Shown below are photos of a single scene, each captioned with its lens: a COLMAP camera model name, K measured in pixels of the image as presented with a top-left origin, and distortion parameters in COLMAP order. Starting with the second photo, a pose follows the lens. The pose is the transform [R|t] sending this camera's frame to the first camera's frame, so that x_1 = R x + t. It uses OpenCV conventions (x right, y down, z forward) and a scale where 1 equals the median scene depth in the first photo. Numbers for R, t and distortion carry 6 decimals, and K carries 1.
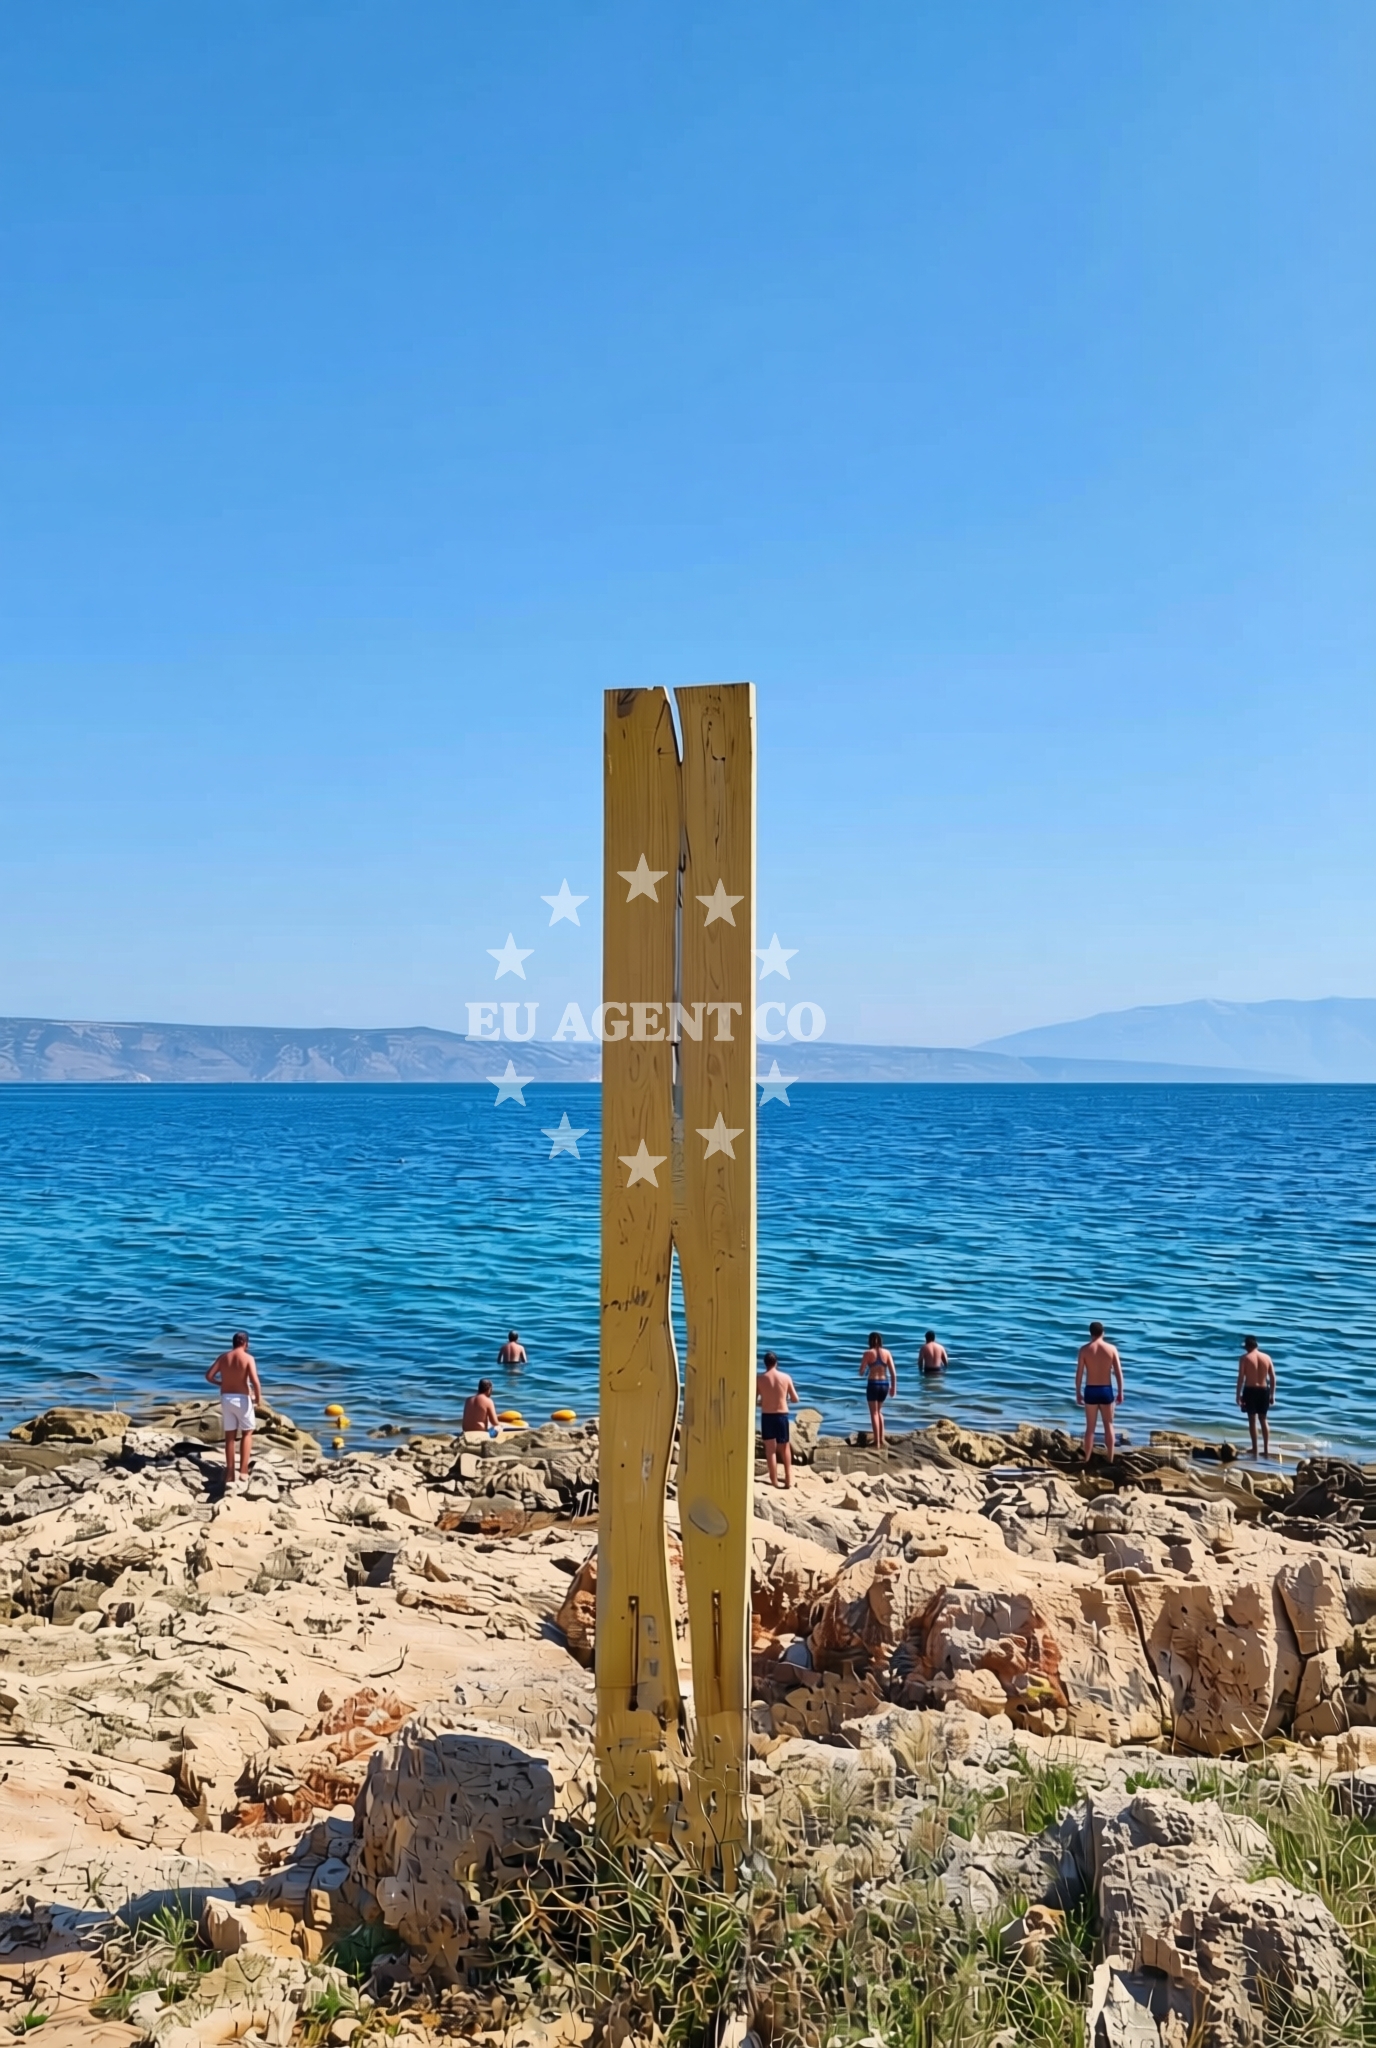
lens RADIAL K [[1843.3, 0, 688.1], [0, 1843.3, 1013.2], [0, 0, 1]] dist [0.067698, 0.000294]
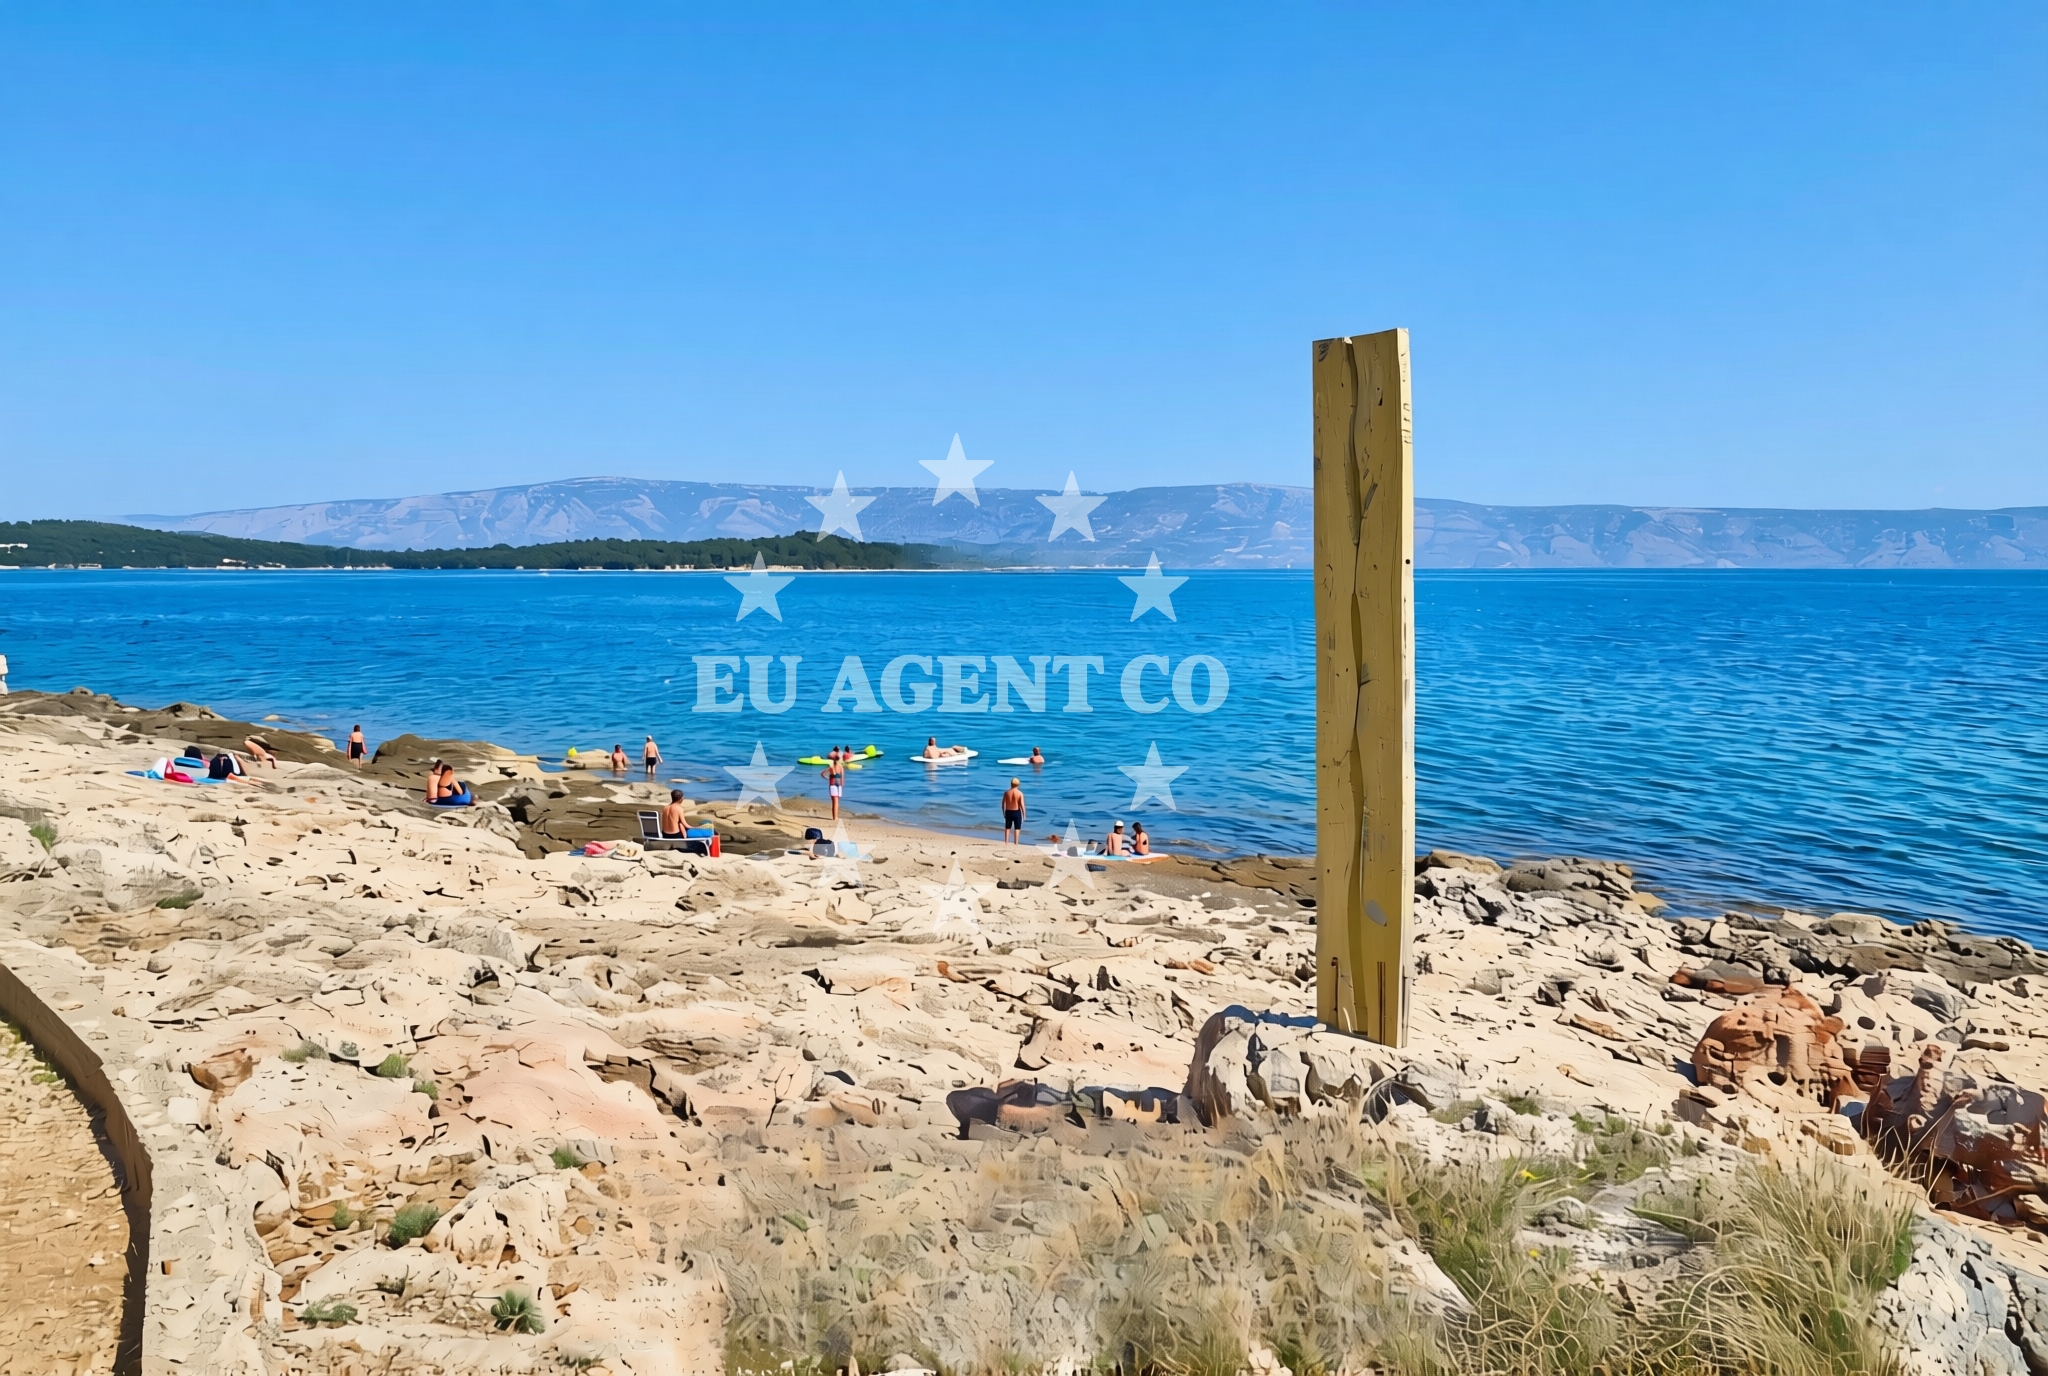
lens RADIAL K [[1843.3, 0, 1029.0], [0, 1843.3, 691.3], [0, 0, 1]] dist [0.067698, 0.000294]
pose [[0.773277, 0.046683, -0.632348, 0.263922], [0.020872, 0.994872, 0.098970, -0.018728], [0.633725, -0.089730, 0.768336, -0.102665]]
